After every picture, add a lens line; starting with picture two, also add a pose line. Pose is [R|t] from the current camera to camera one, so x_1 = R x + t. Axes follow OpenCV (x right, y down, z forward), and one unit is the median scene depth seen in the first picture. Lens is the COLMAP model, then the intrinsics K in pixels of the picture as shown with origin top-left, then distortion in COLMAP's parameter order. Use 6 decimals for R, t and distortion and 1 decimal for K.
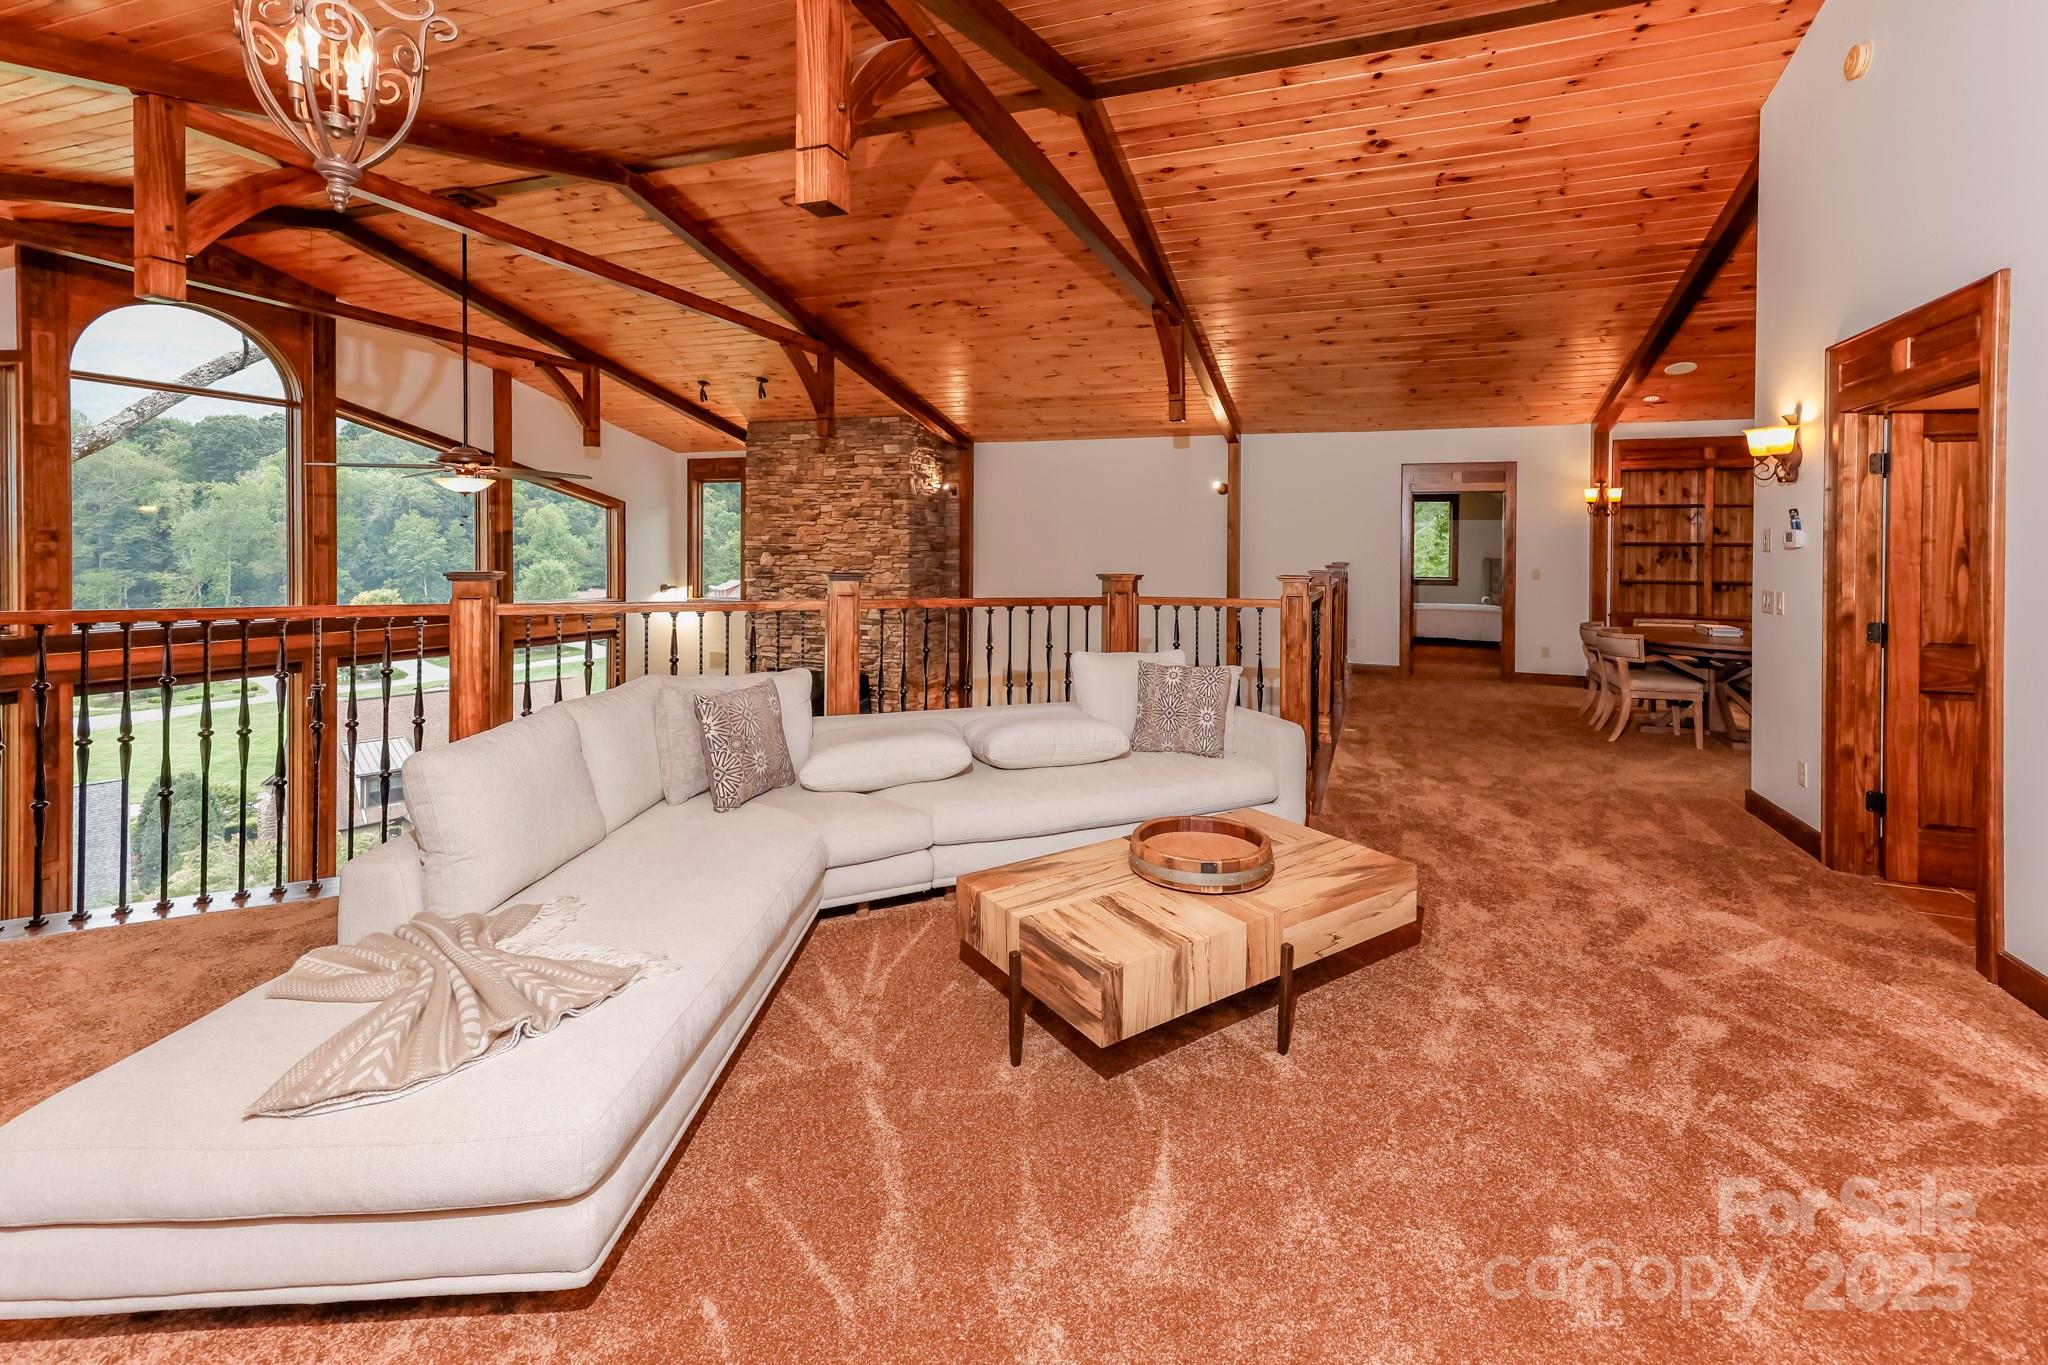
lens RADIAL K [[829.3, 0, 1090.6], [0, 829.3, 578.0], [0, 0, 1]] dist [0.001111, 0.000020]
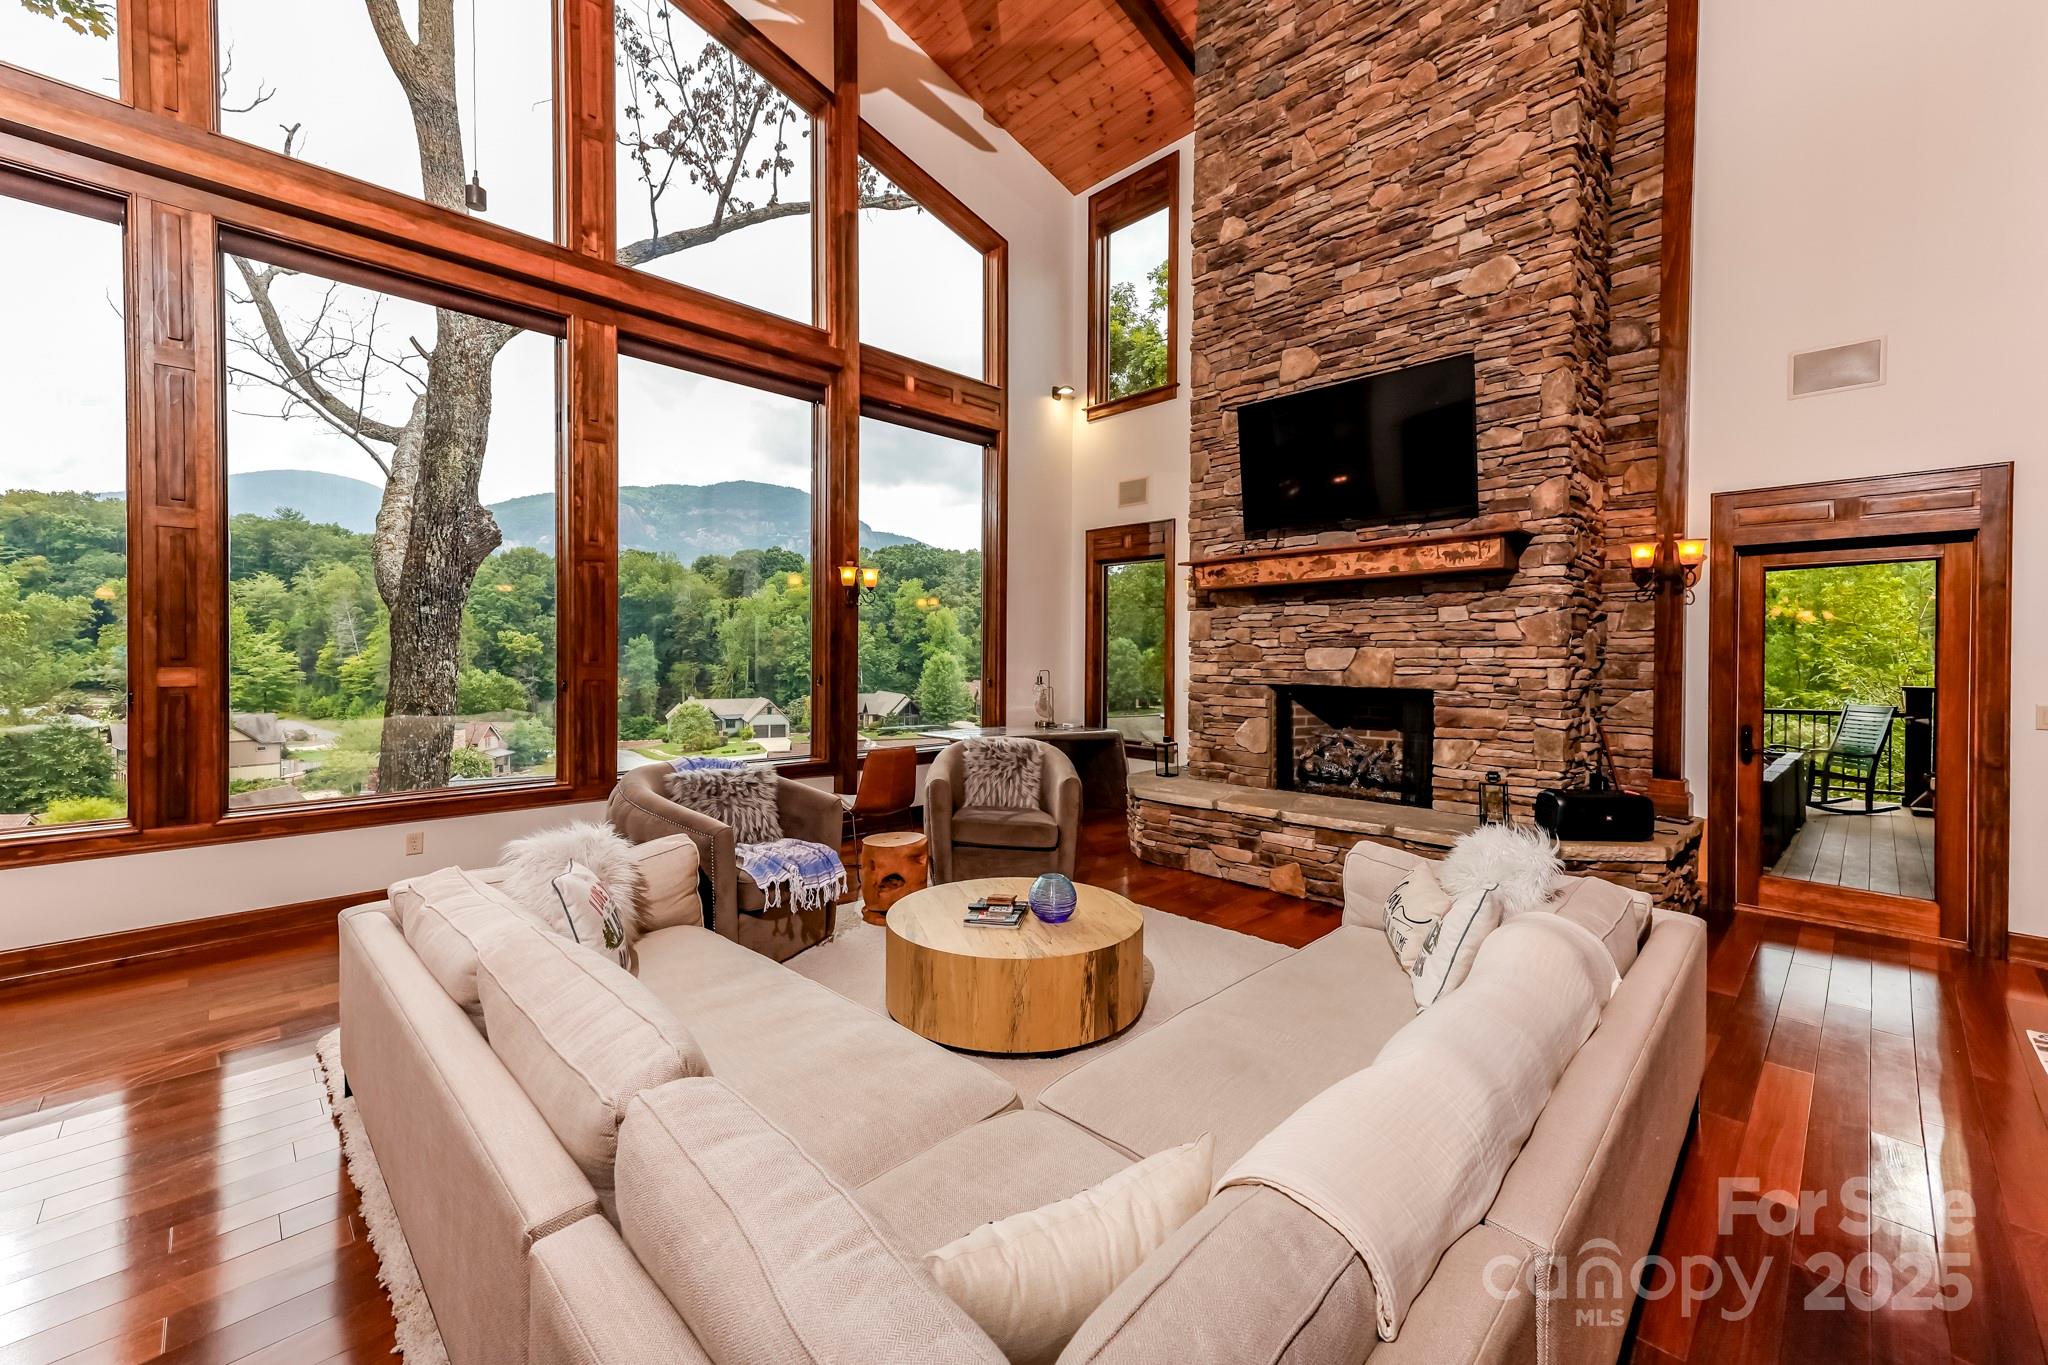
lens RADIAL K [[829.3, 0, 1020.2], [0, 829.3, 679.9], [0, 0, 1]] dist [0.001111, 0.000020]
pose [[0.883747, 0.009329, -0.467872, -0.254052], [-0.004543, 0.999925, 0.011357, 0.272086], [0.467943, -0.007912, 0.883723, 0.444346]]
